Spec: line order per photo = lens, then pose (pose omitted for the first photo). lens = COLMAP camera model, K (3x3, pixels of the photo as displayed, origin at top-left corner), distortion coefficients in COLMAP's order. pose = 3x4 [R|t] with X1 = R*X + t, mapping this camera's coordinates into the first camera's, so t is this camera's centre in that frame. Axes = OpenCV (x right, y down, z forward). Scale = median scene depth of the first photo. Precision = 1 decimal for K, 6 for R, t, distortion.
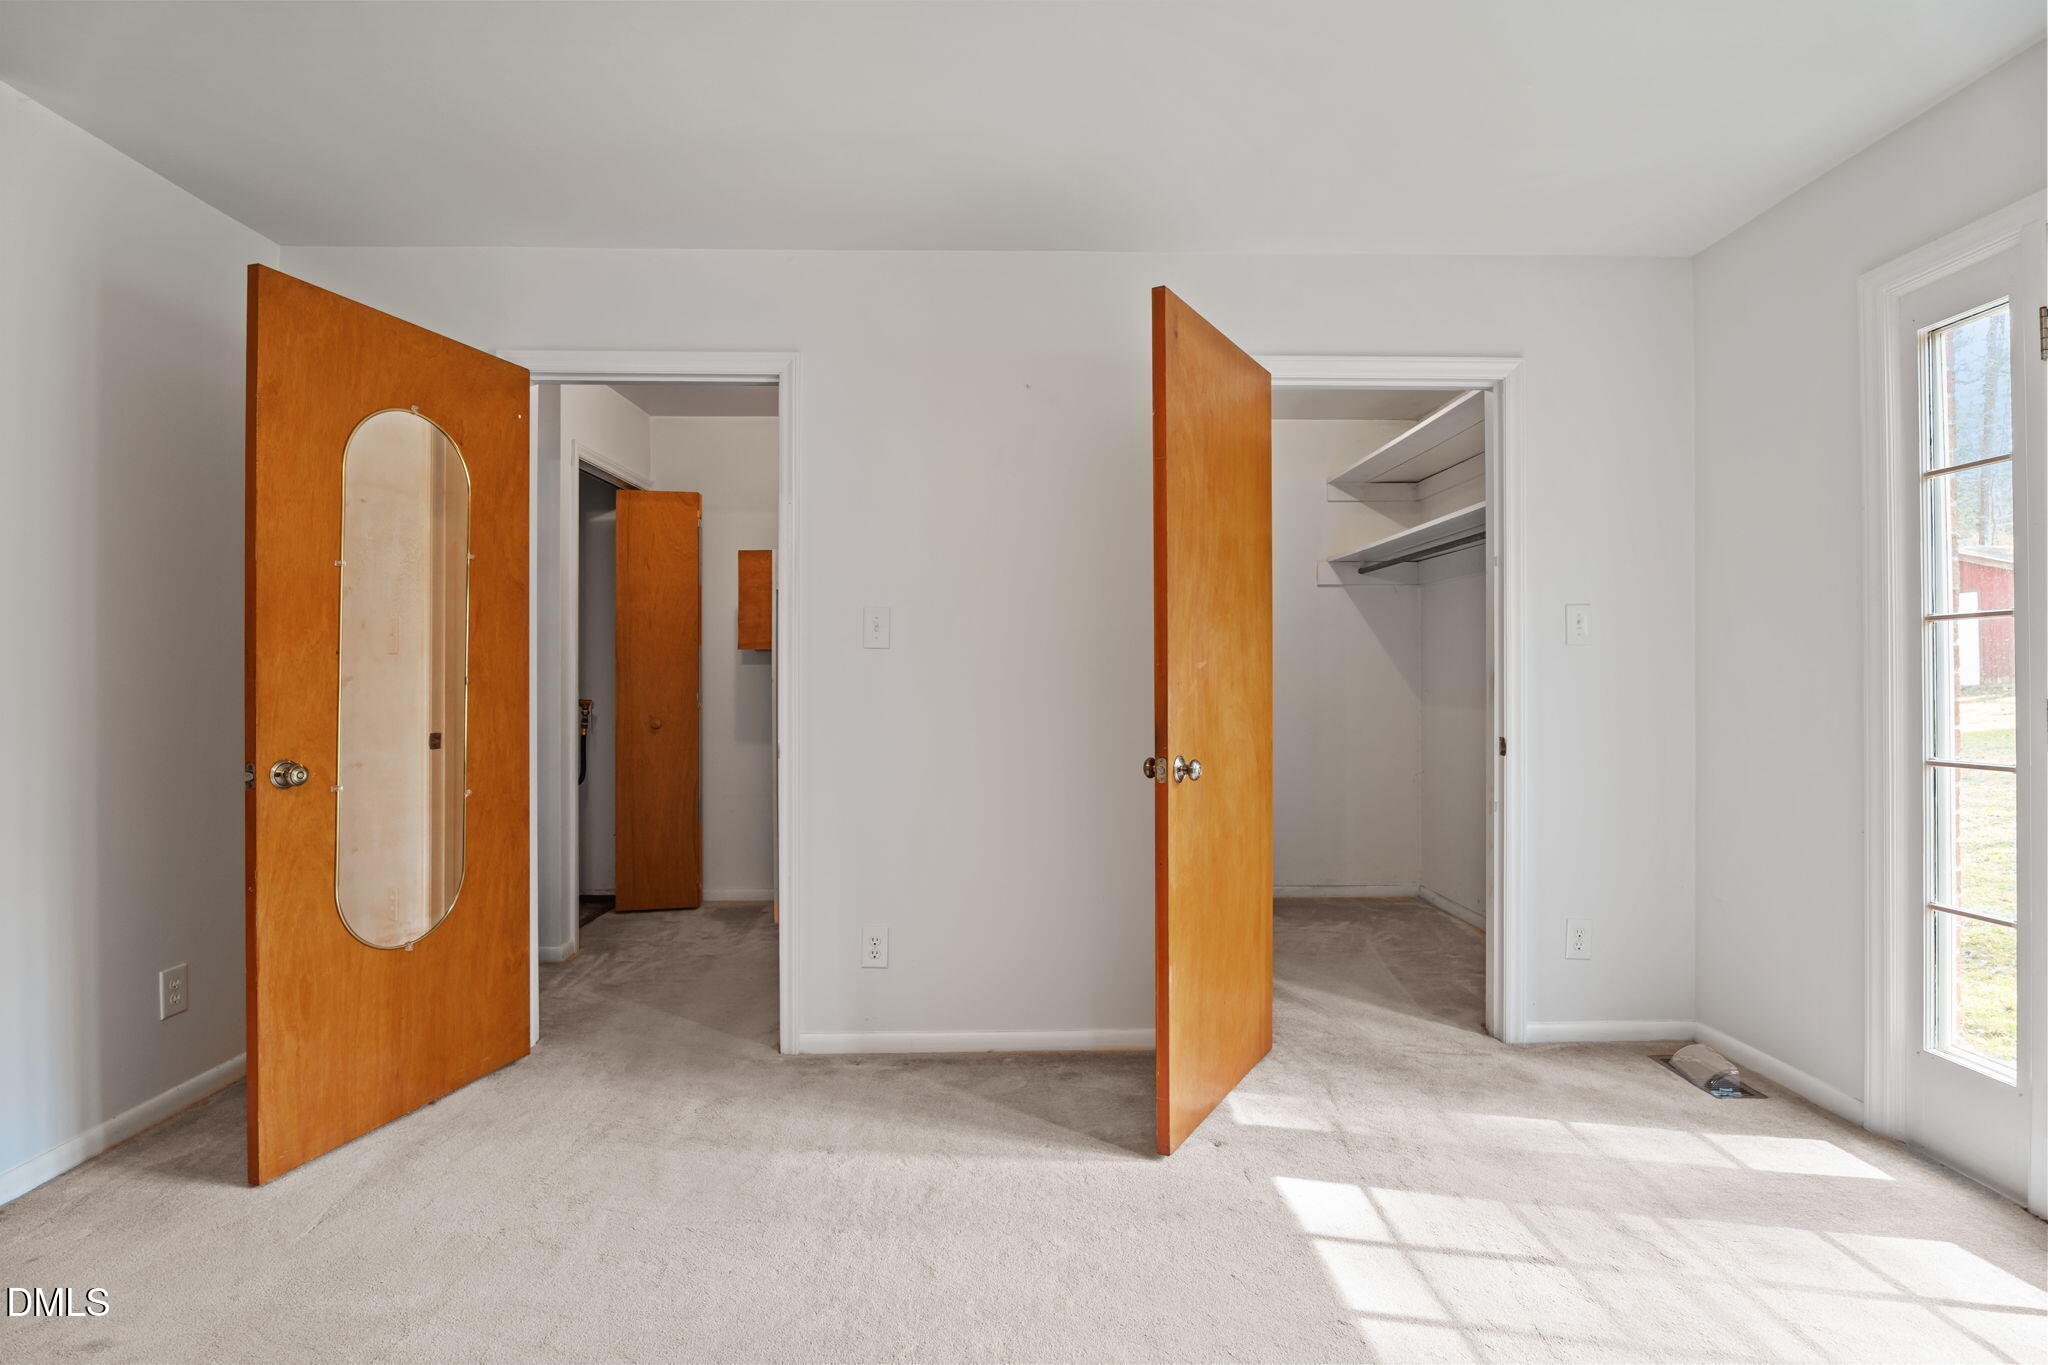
lens RADIAL K [[955.4, 0, 1019.0], [0, 955.4, 675.2], [0, 0, 1]] dist [0.002373, 0.000068]
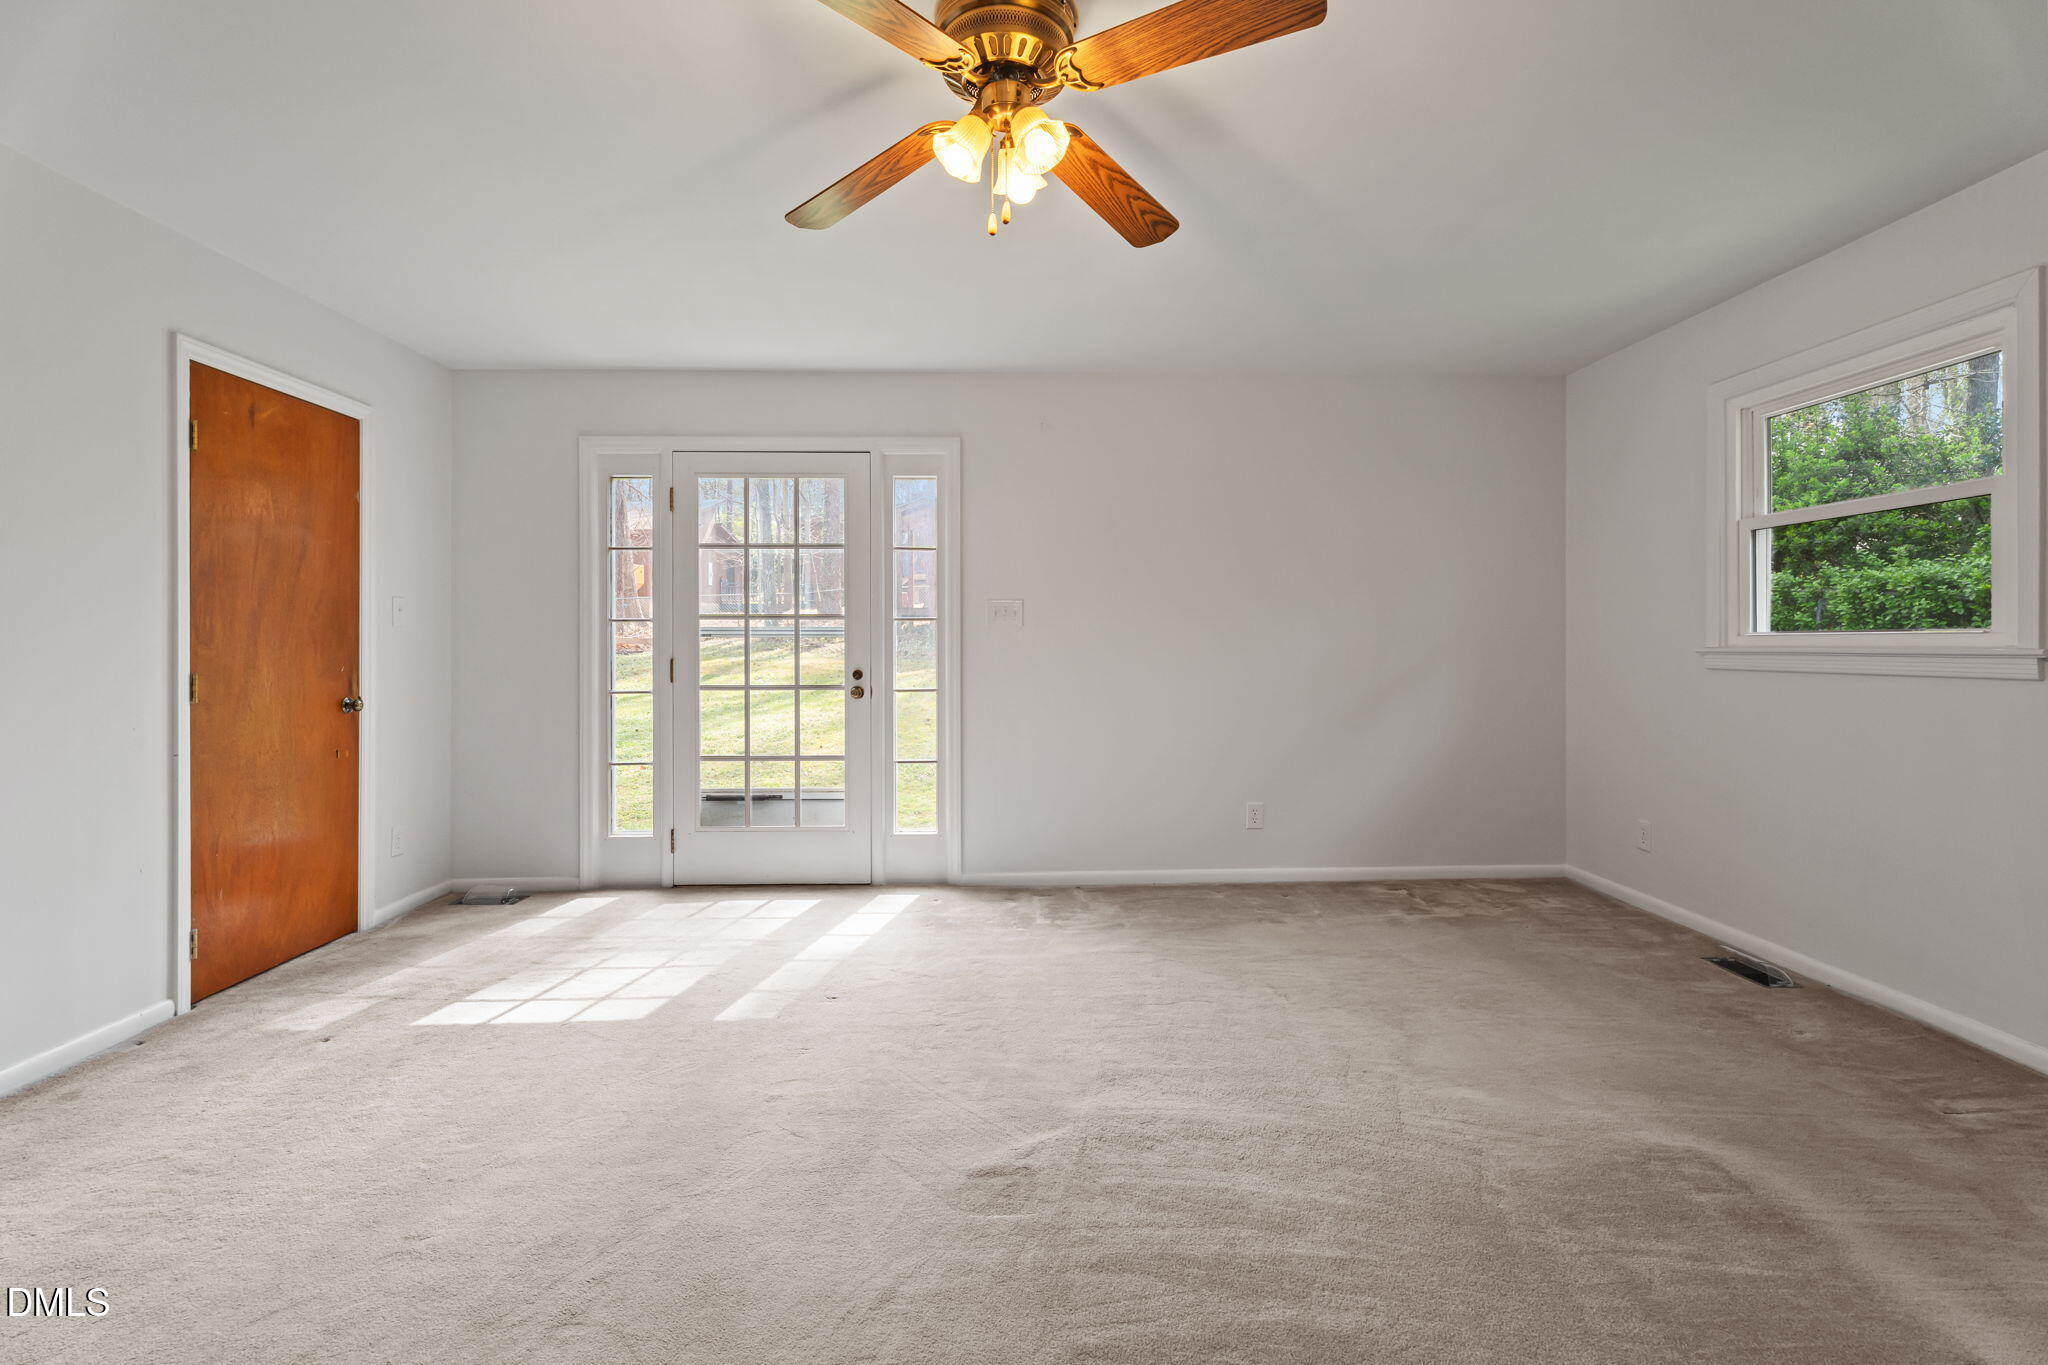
lens RADIAL K [[955.4, 0, 1028.2], [0, 955.4, 670.8], [0, 0, 1]] dist [0.002373, 0.000068]
pose [[-0.001165, -0.023440, 0.999725, -1.026943], [-0.005643, 0.999709, 0.023433, -0.006936], [-0.999983, -0.005614, -0.001297, 0.128353]]
